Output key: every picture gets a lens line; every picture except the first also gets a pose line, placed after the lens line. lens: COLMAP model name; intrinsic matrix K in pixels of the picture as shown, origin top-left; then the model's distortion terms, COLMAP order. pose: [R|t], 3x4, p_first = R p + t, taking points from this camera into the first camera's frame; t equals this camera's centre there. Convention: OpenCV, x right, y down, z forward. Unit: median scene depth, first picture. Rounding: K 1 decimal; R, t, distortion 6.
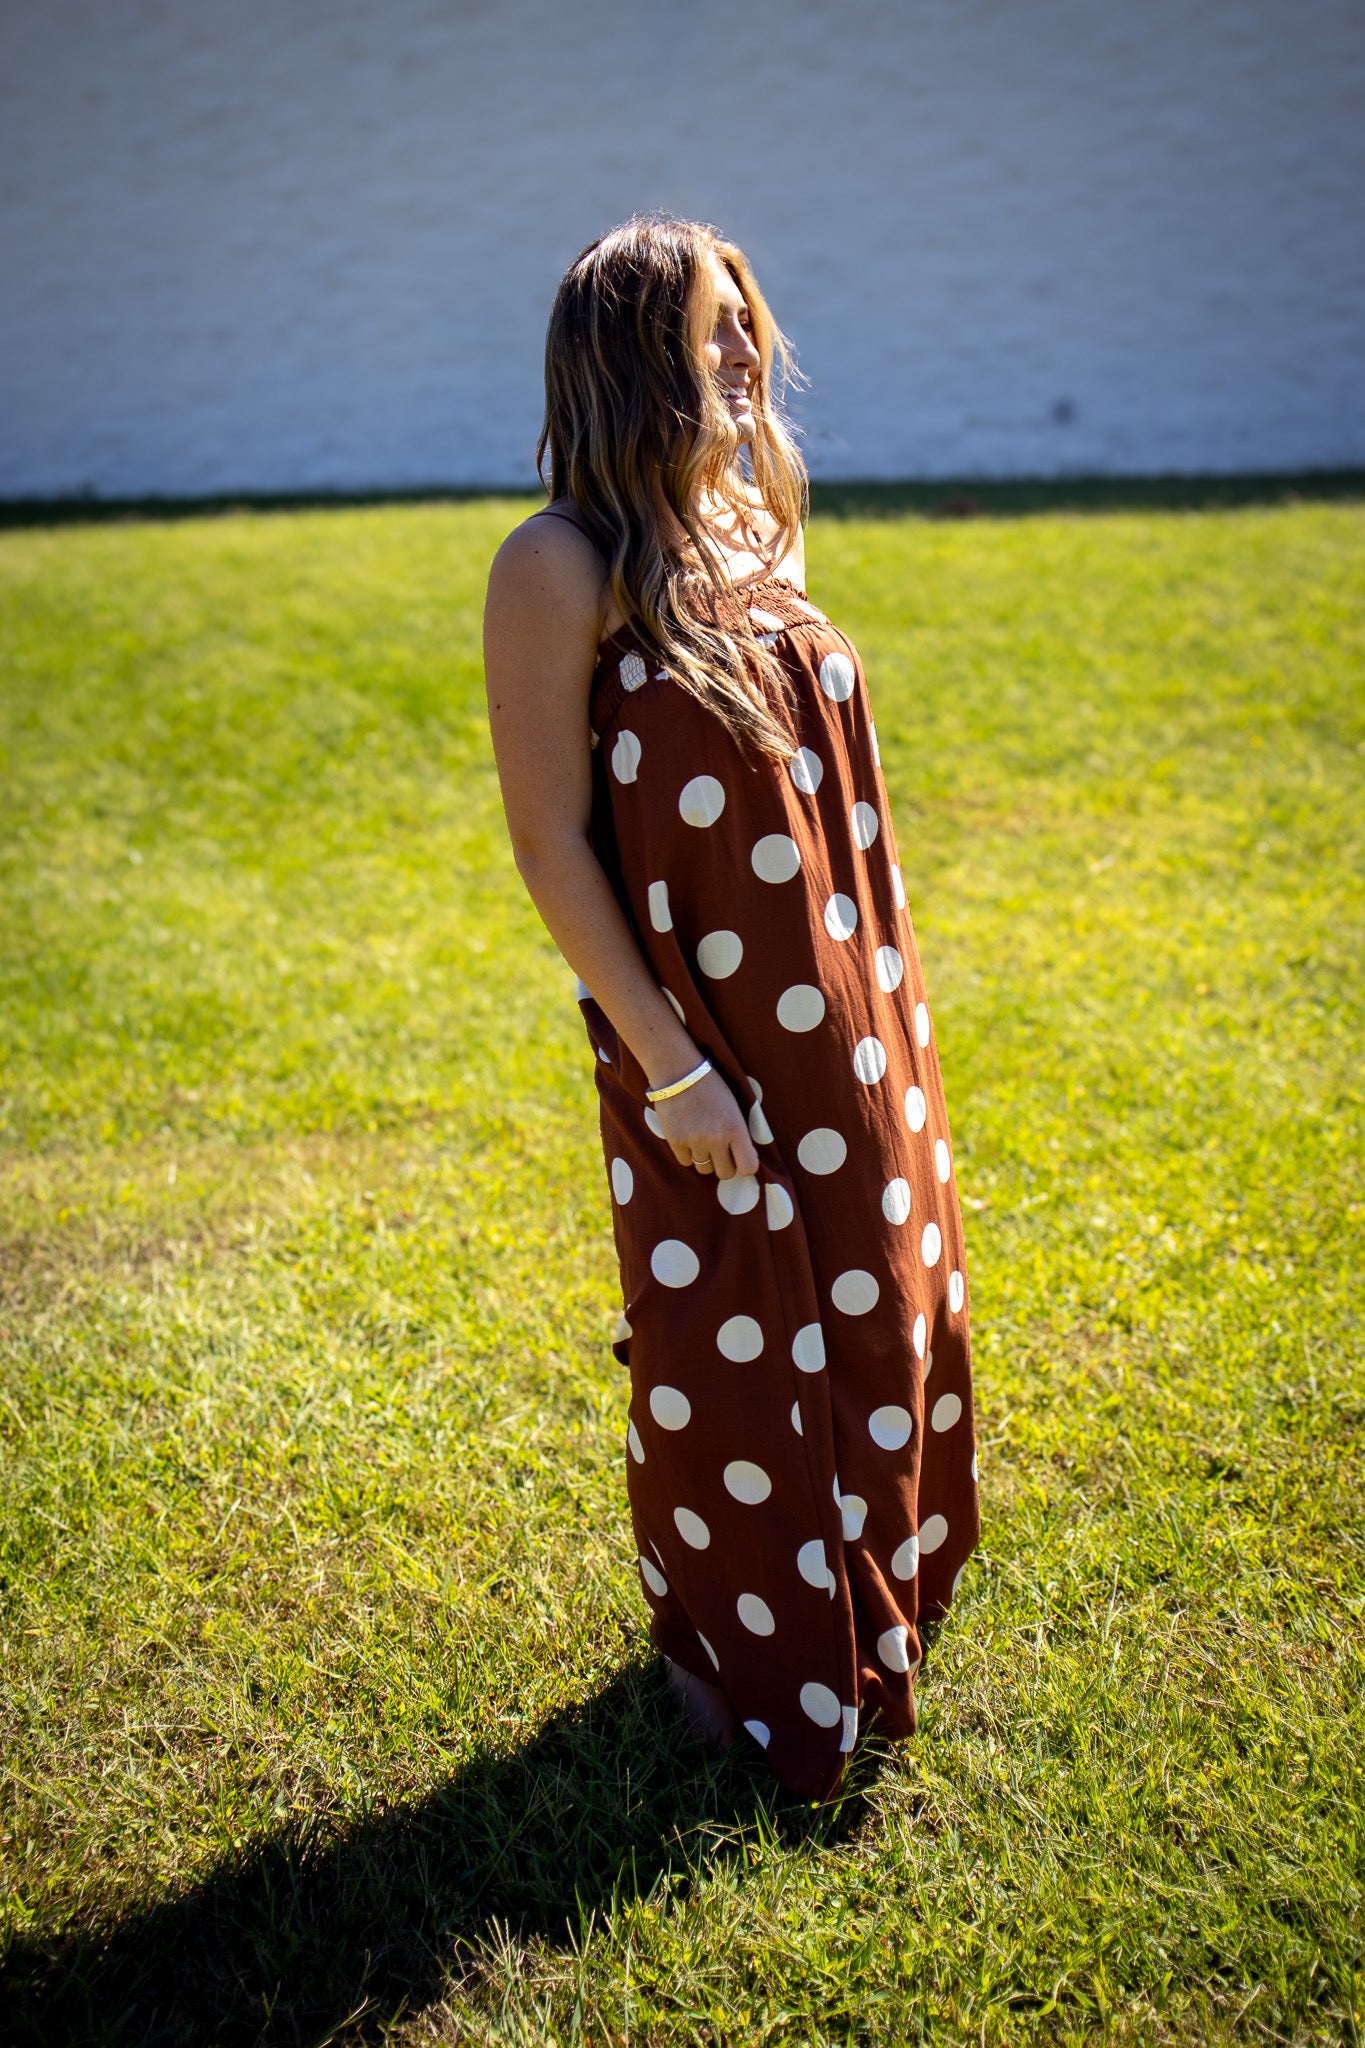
lens RADIAL K [[2487.7, 0, 682.5], [0, 2487.7, 1024.0], [0, 0, 1]] dist [0.025871, 0.277158]
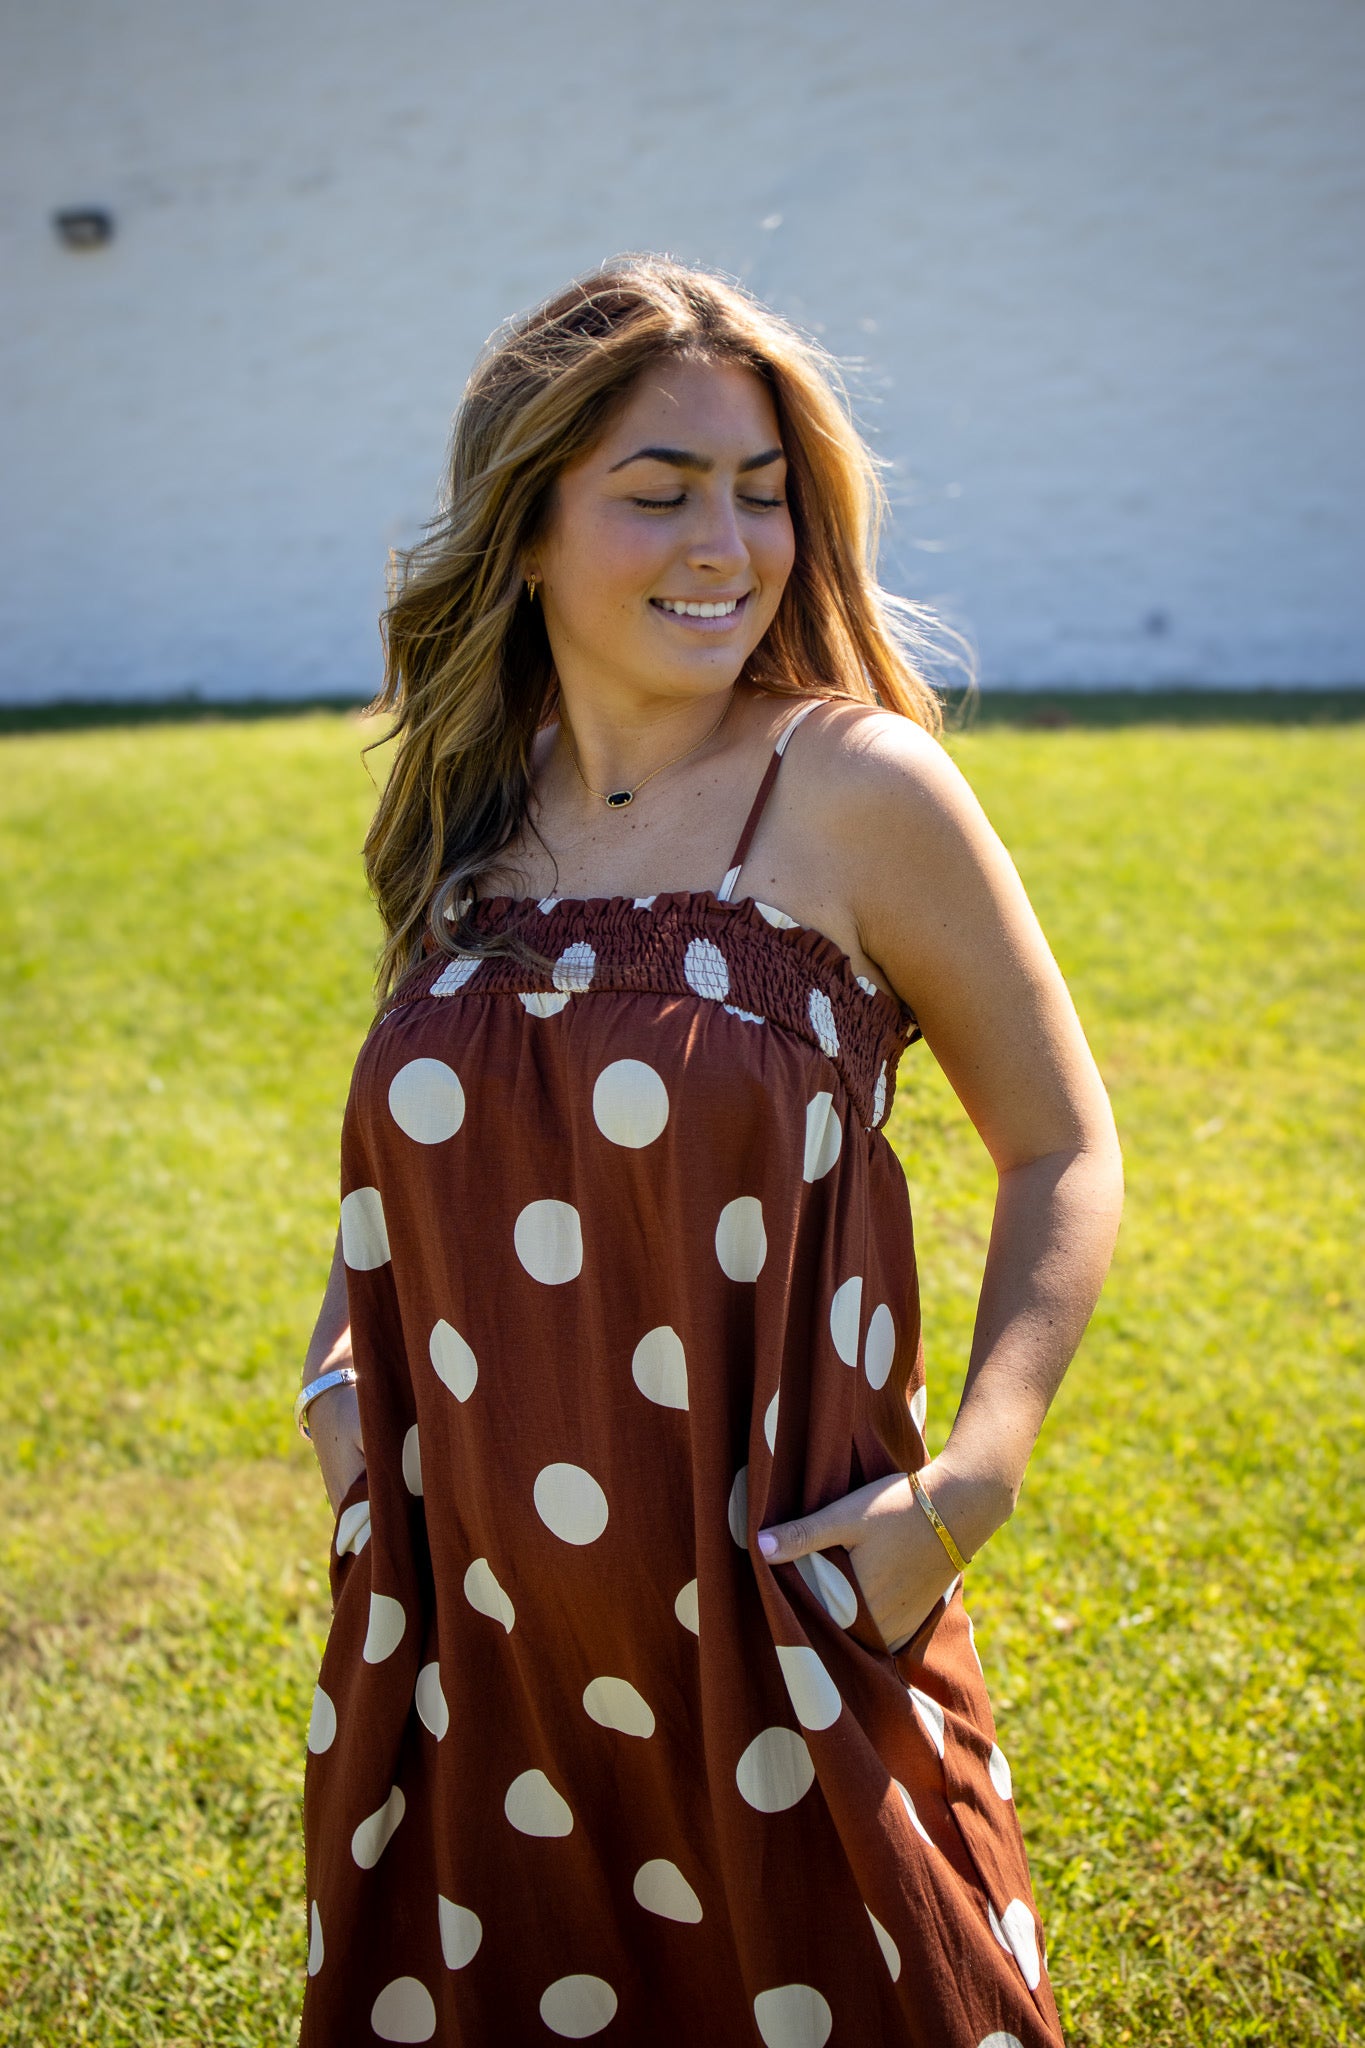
lens RADIAL K [[2464.6, 0, 692.9], [0, 2464.6, 1026.3], [0, 0, 1]] dist [0.021433, 0.285313]
pose [[0.999310, 0.015626, -0.033702, 0.014822], [-0.018176, 0.996886, -0.076734, -0.028322], [0.032398, 0.077294, 0.996482, 0.117822]]
